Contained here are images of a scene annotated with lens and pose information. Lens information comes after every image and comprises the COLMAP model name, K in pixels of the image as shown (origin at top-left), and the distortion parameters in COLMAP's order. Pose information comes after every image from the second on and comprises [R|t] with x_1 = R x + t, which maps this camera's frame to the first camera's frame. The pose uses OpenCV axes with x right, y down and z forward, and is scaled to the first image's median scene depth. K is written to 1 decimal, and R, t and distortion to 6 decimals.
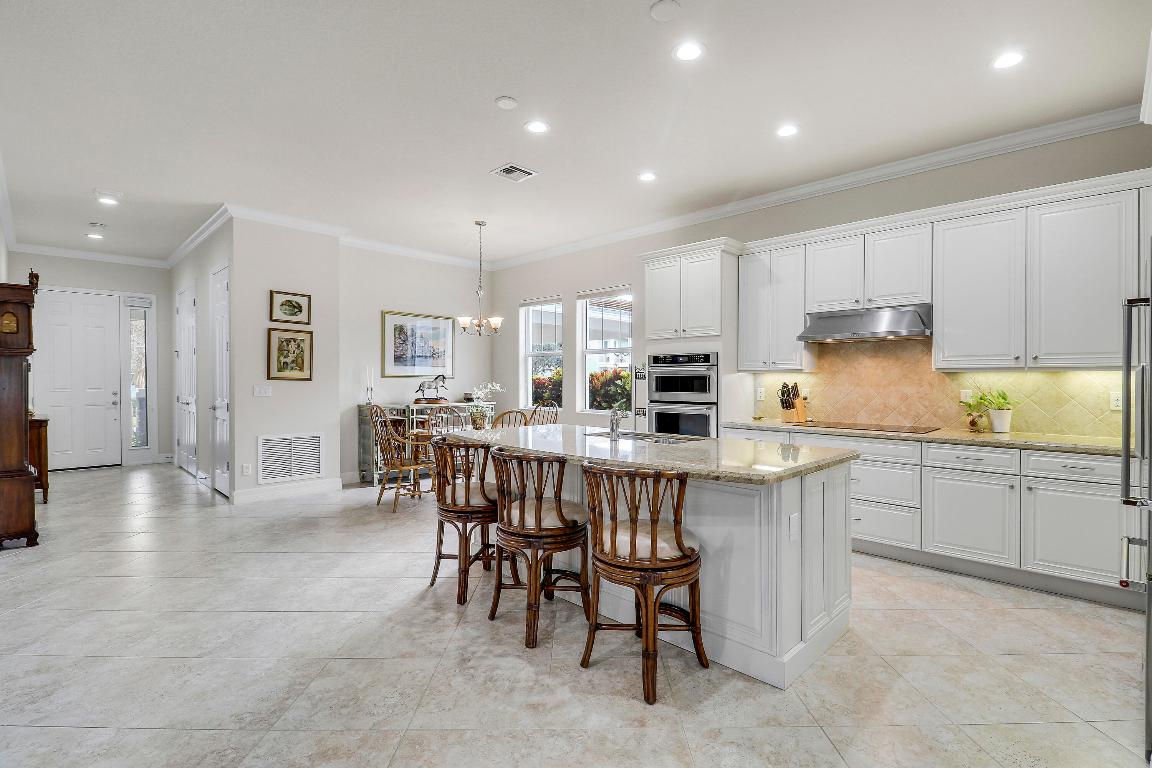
lens RADIAL K [[528.3, 0, 601.7], [0, 528.3, 390.0], [0, 0, 1]] dist [0.002676, 0.000175]
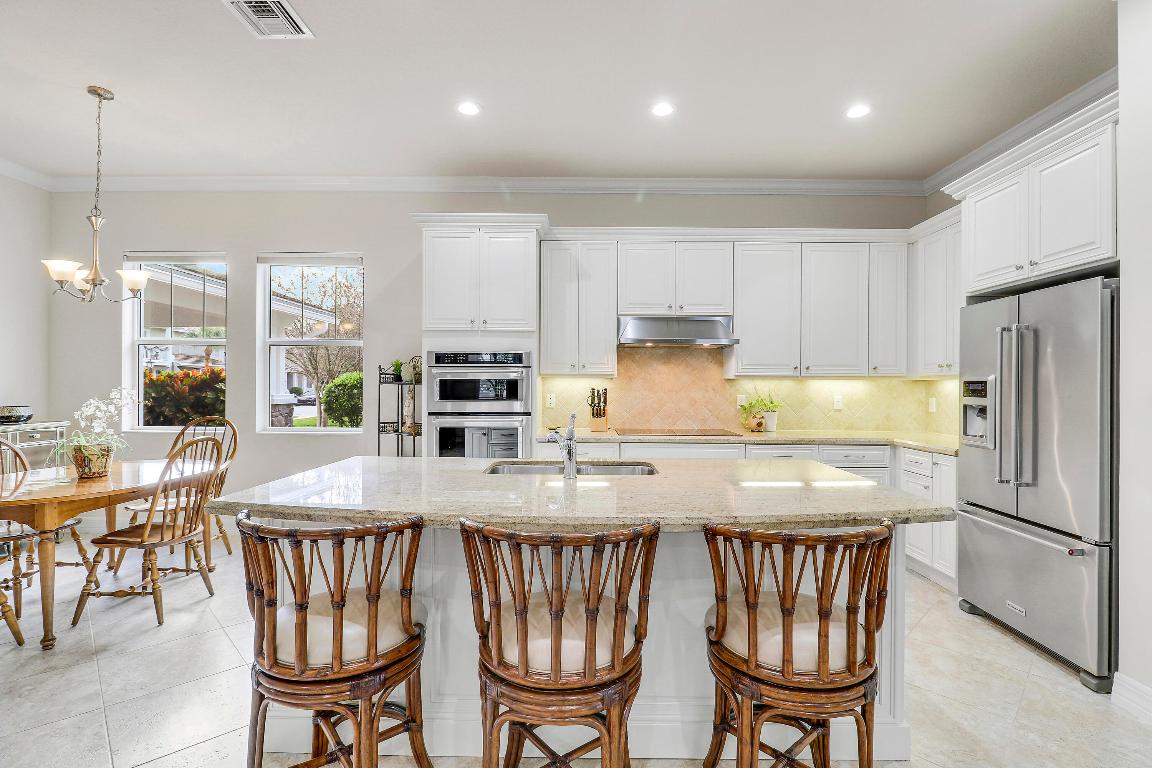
lens RADIAL K [[520.6, 0, 581.9], [0, 520.6, 375.9], [0, 0, 1]] dist [0.009649, -0.000015]
pose [[0.737049, 0.012771, 0.675718, -0.274324], [0.008413, 0.999571, -0.028069, -0.010282], [-0.675786, 0.026373, 0.736625, 0.359321]]
